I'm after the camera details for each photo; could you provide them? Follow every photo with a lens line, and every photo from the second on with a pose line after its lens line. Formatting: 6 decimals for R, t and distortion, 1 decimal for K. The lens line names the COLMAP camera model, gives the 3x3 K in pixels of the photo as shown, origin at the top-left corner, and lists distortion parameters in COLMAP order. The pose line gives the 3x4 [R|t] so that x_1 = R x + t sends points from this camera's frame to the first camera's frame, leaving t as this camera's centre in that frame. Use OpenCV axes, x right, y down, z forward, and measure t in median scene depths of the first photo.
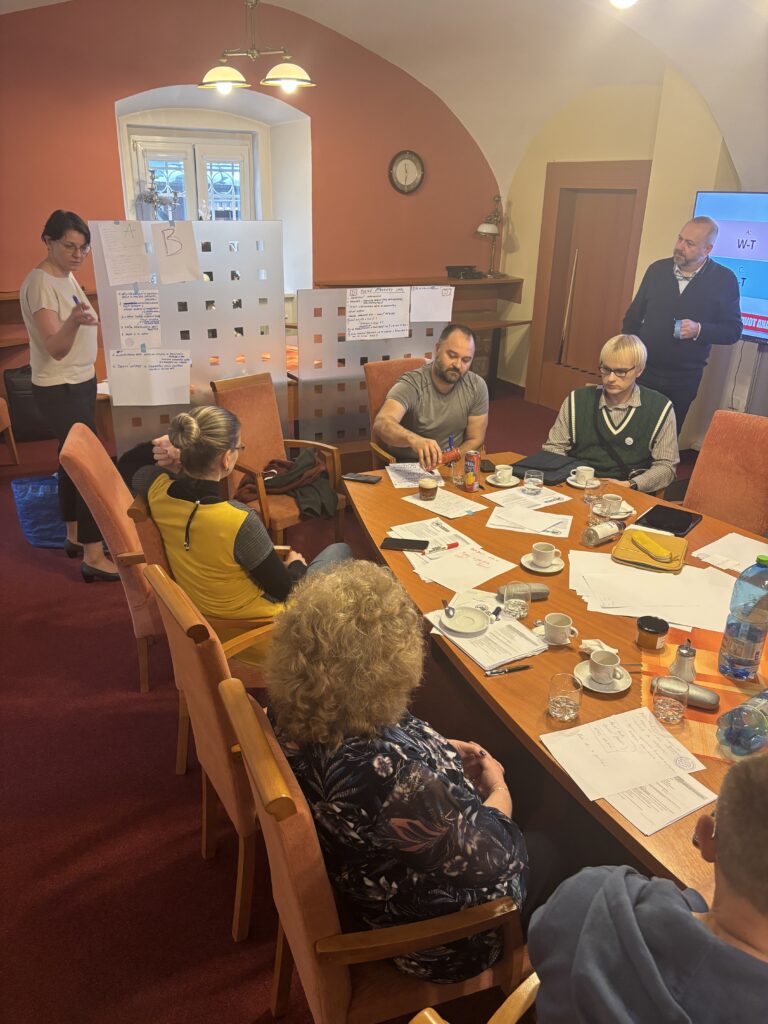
lens RADIAL K [[780.0, 0, 381.6], [0, 780.0, 507.5], [0, 0, 1]] dist [0.034750, -0.035622]
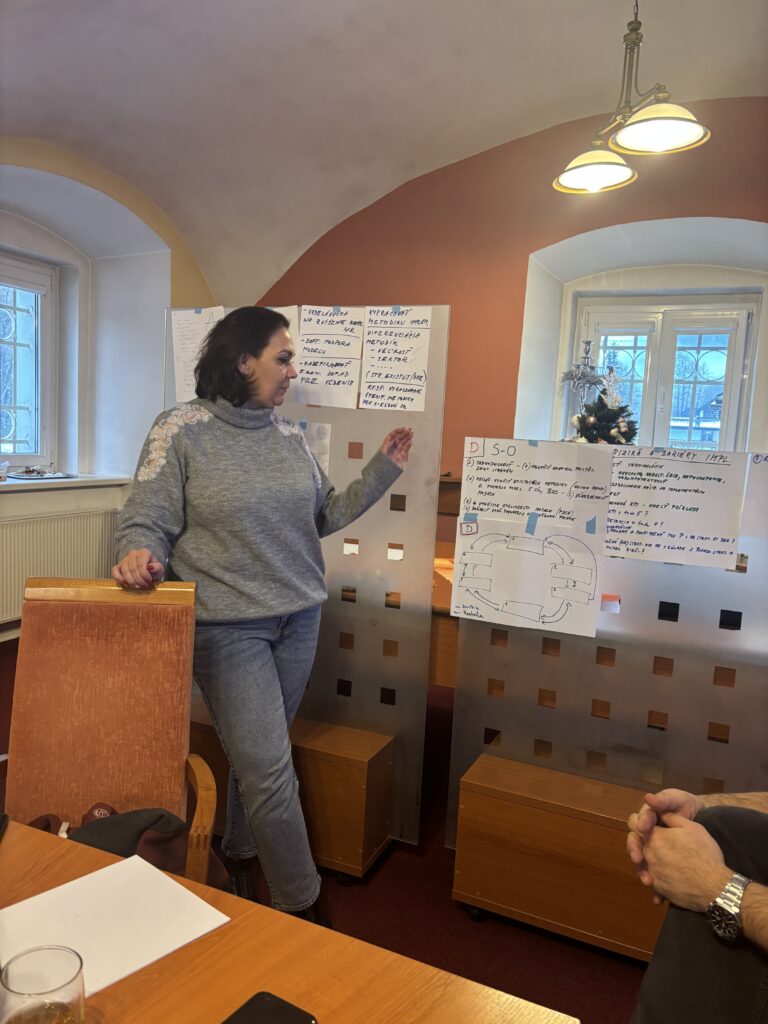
lens RADIAL K [[780.0, 0, 379.7], [0, 780.0, 514.2], [0, 0, 1]] dist [0.034750, -0.035622]
pose [[0.637646, 0.092275, -0.764783, 0.231767], [-0.330769, 0.929415, -0.163643, -0.120570], [0.695701, 0.357313, 0.623160, 0.621313]]
